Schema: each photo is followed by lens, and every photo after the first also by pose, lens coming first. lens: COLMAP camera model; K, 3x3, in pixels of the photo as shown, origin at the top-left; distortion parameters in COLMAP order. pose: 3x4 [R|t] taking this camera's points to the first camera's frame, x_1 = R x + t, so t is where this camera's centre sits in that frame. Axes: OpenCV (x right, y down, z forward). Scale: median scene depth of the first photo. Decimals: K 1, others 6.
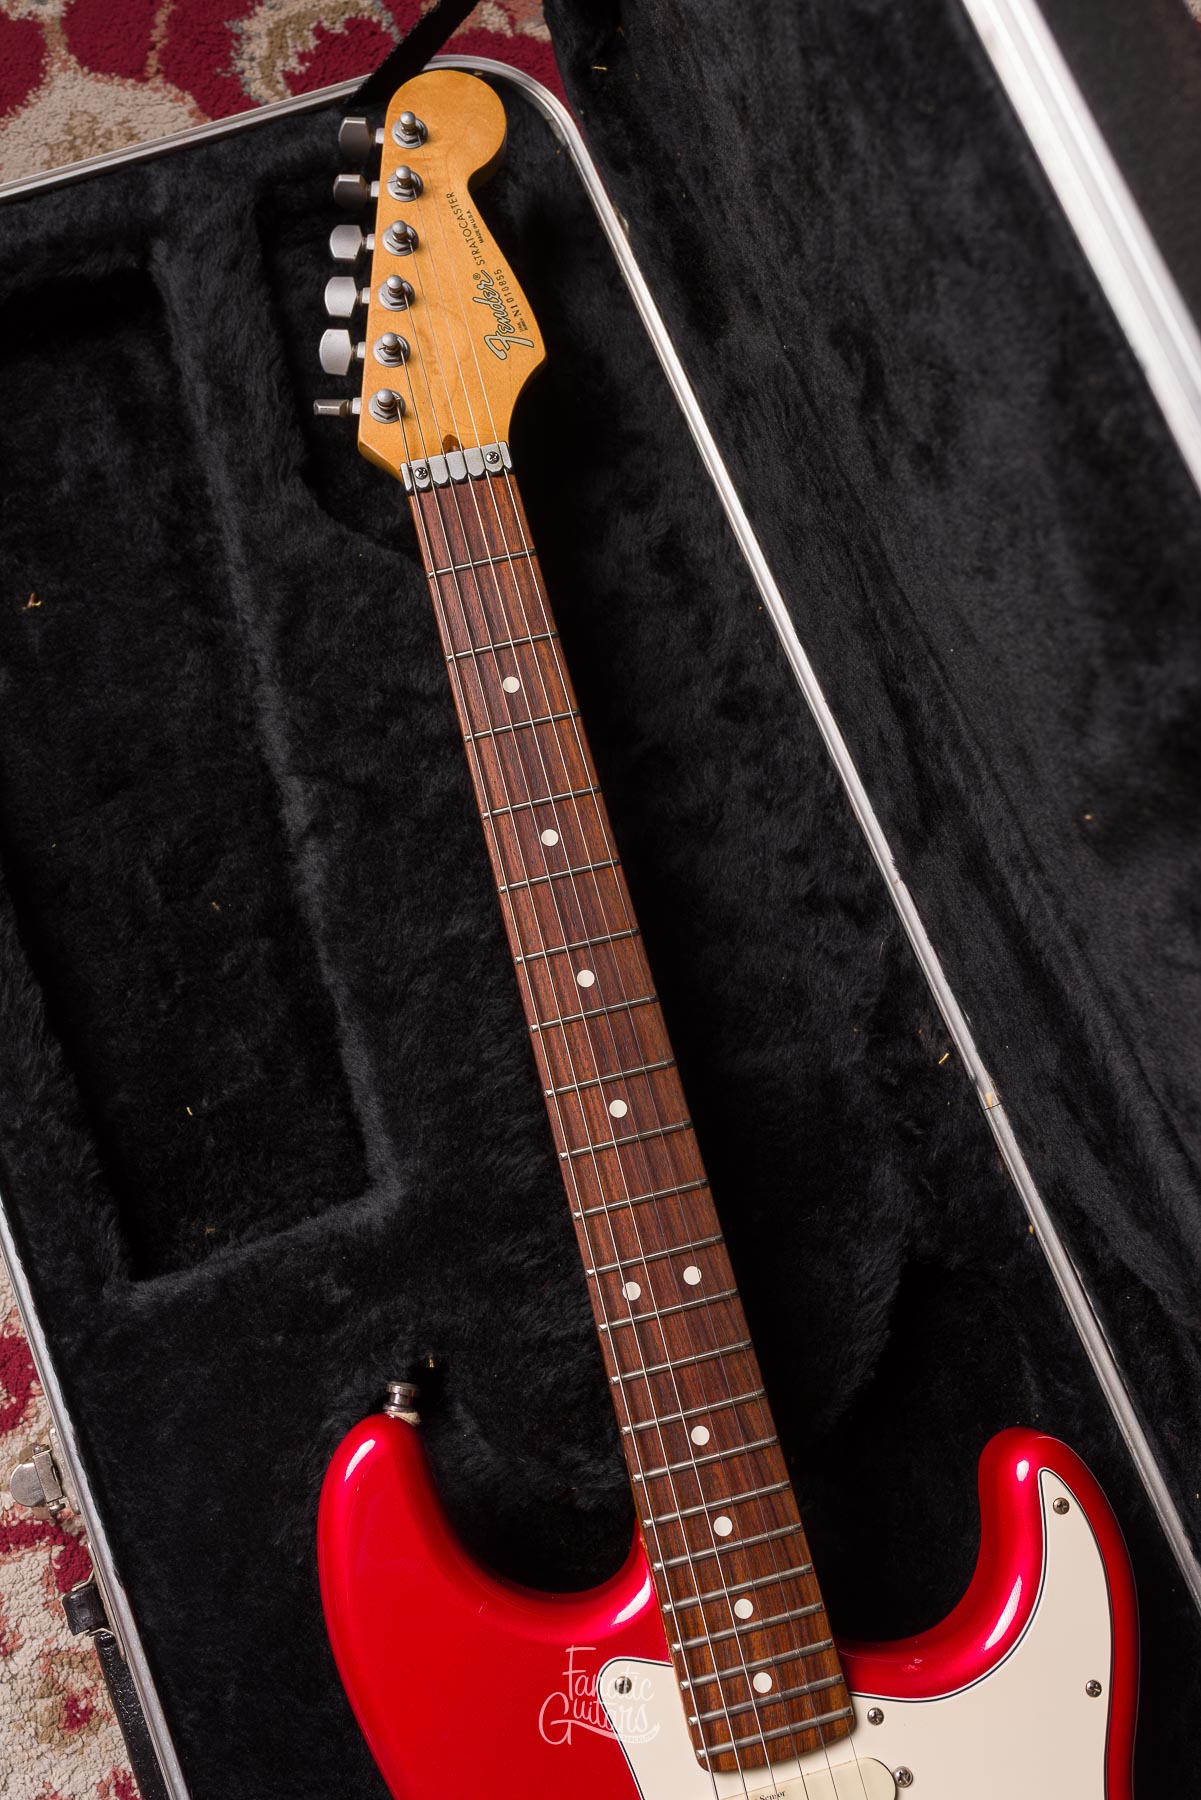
lens RADIAL K [[1730.0, 0, 605.6], [0, 1730.0, 902.0], [0, 0, 1]] dist [-0.000516, 0.003375]
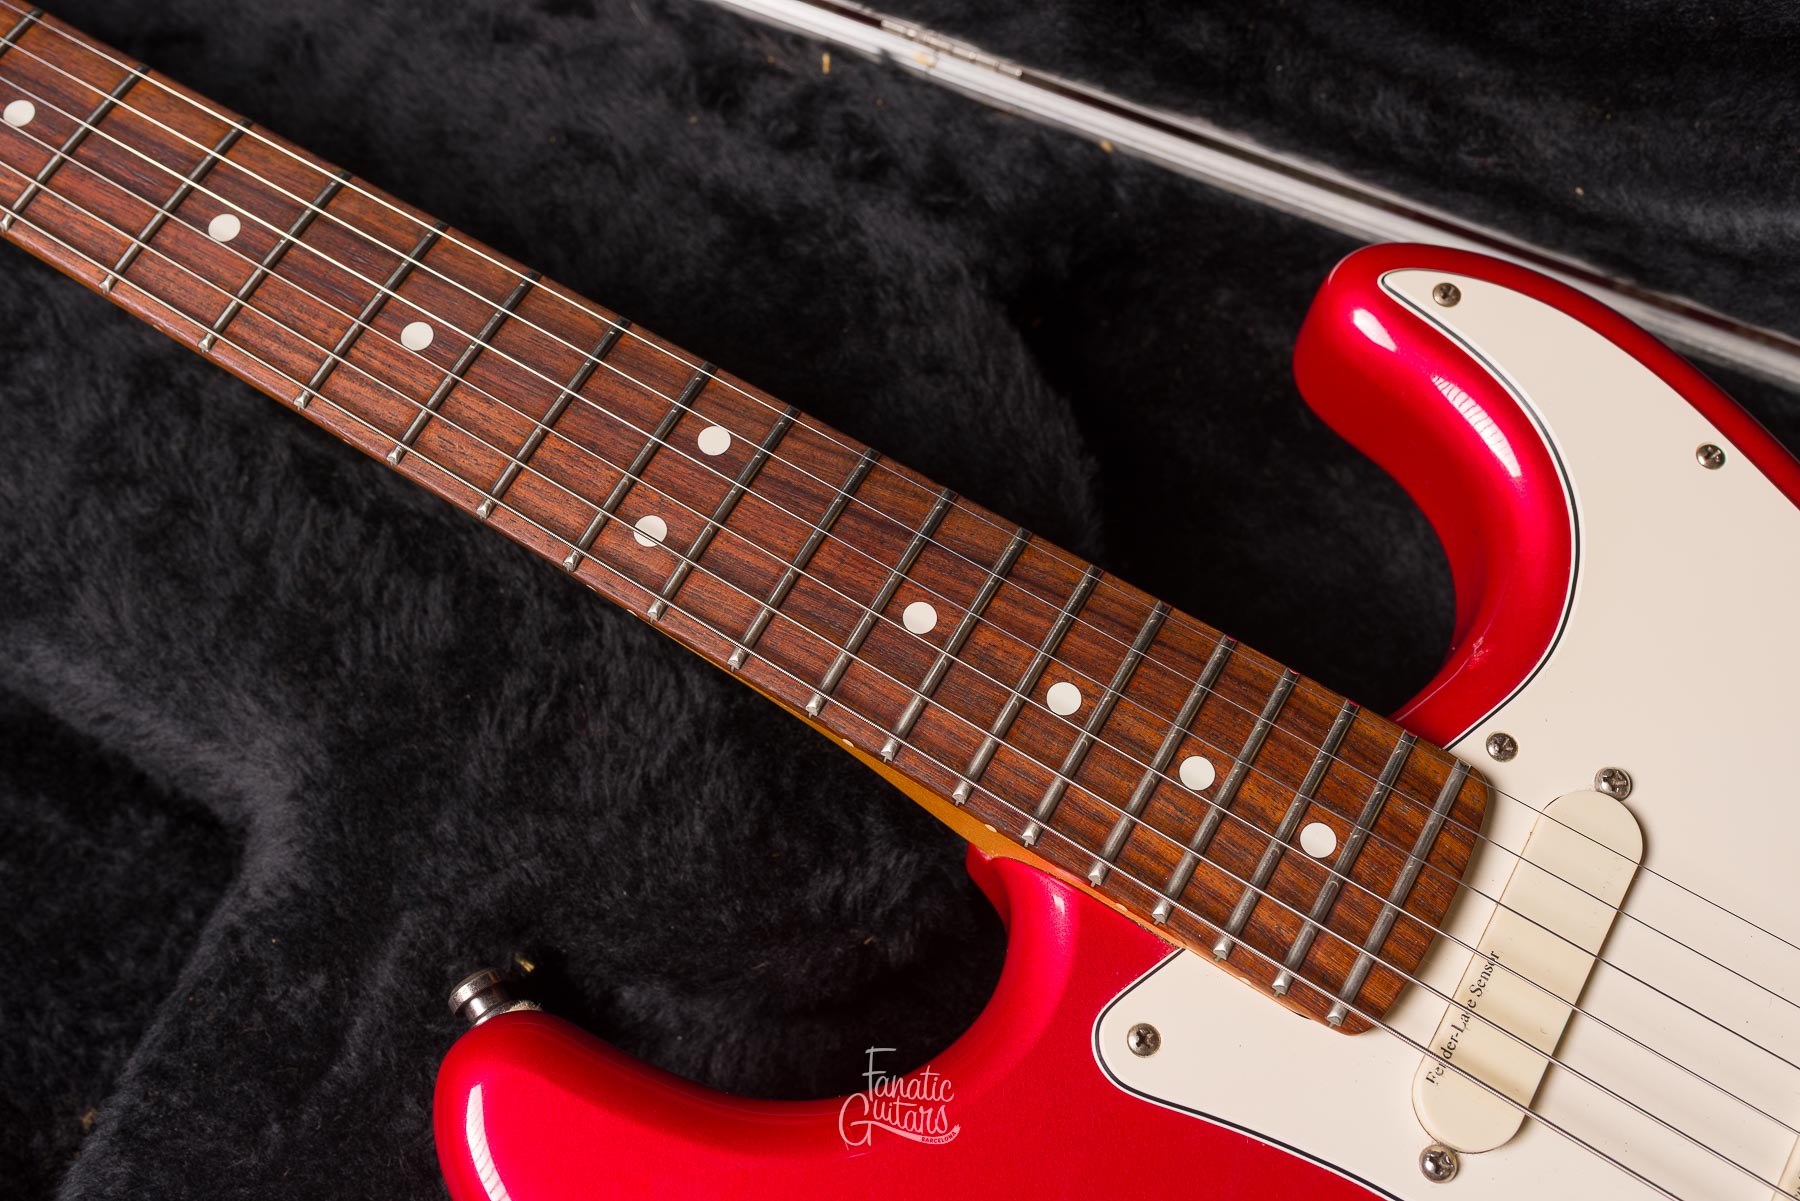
lens RADIAL K [[1795.5, 0, 901.2], [0, 1795.5, 594.5], [0, 0, 1]] dist [-0.003389, 0.003511]
pose [[0.706952, -0.678431, 0.199876, -0.047769], [0.698712, 0.713746, -0.048668, 0.277663], [-0.109643, 0.174061, 0.978612, 0.385190]]
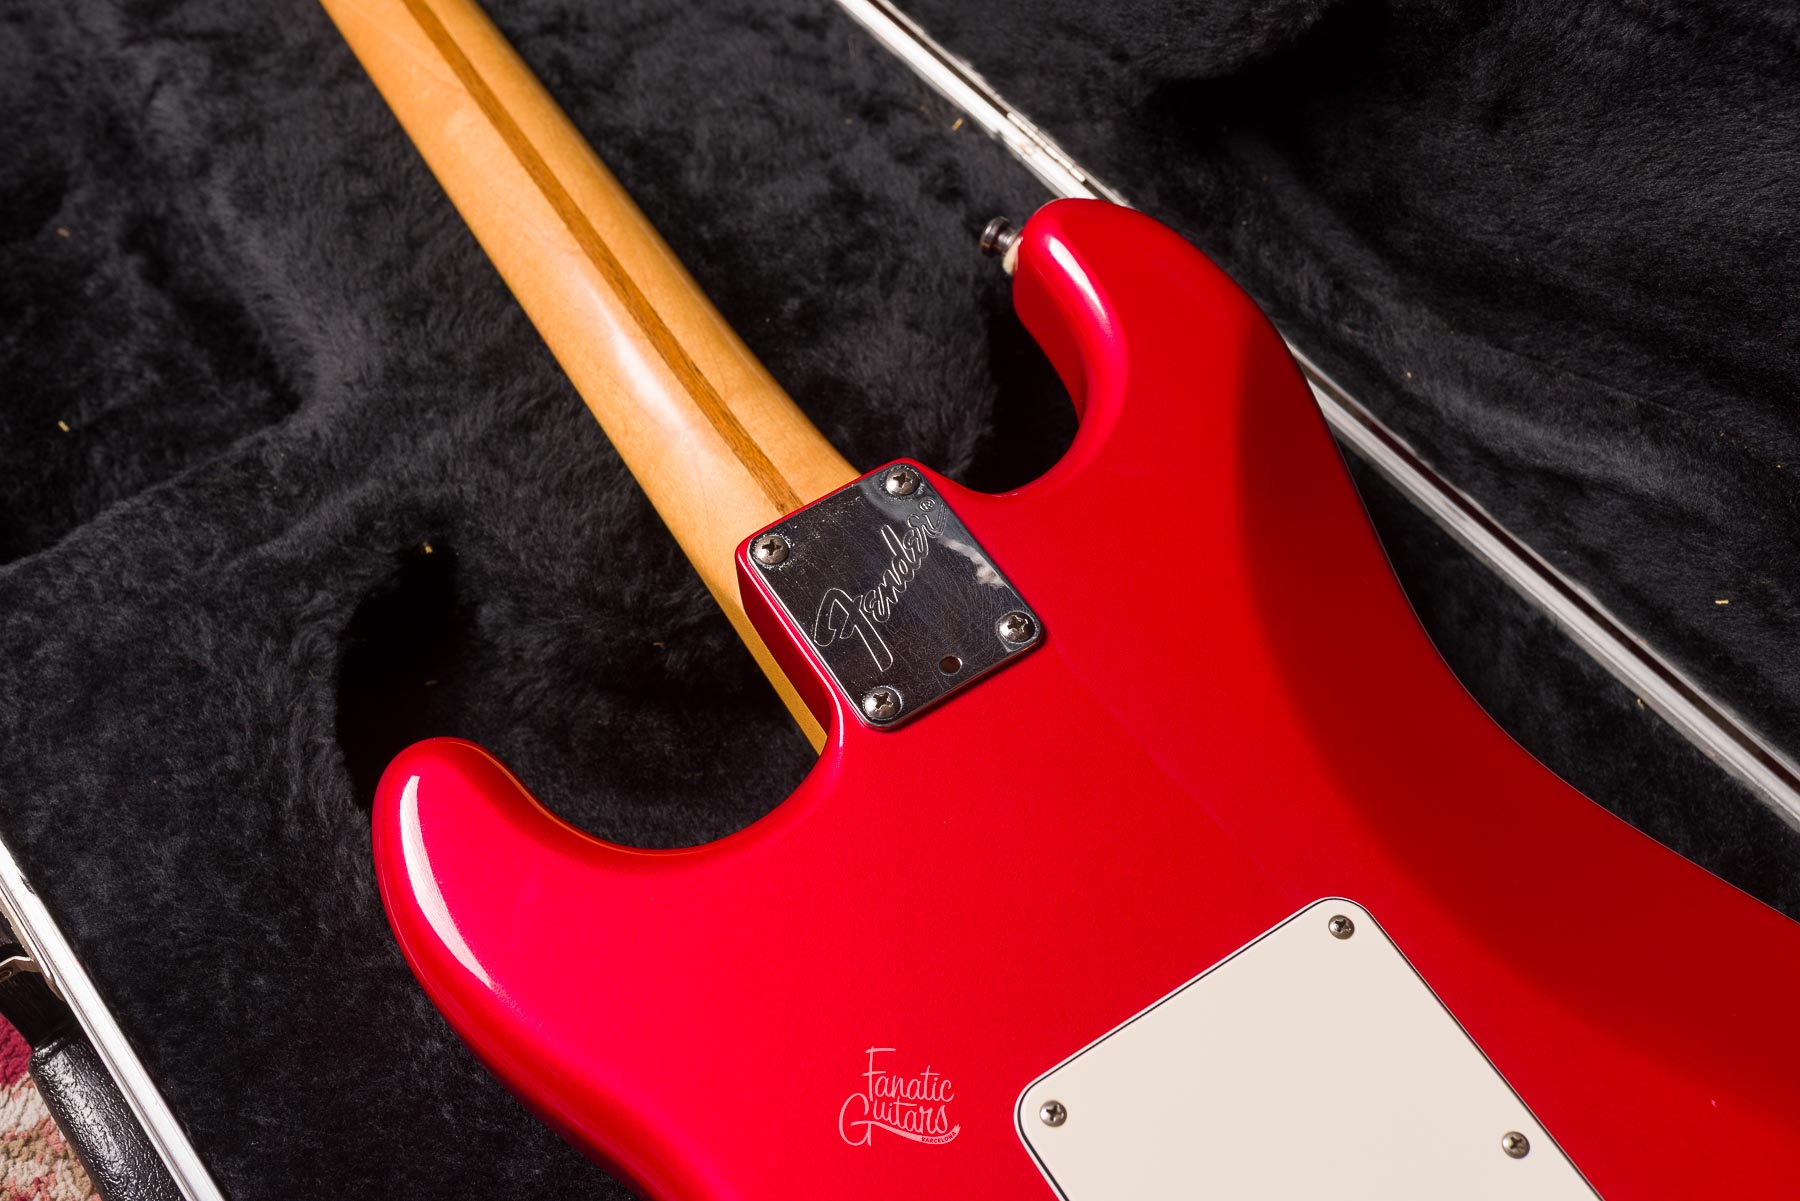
lens RADIAL K [[1763.5, 0, 902.6], [0, 1763.5, 601.3], [0, 0, 1]] dist [0.000524, -0.000343]
pose [[0.949357, -0.269558, 0.161430, -0.033130], [0.307003, 0.905148, -0.294033, 0.543926], [-0.066859, 0.328702, 0.942064, 0.260033]]
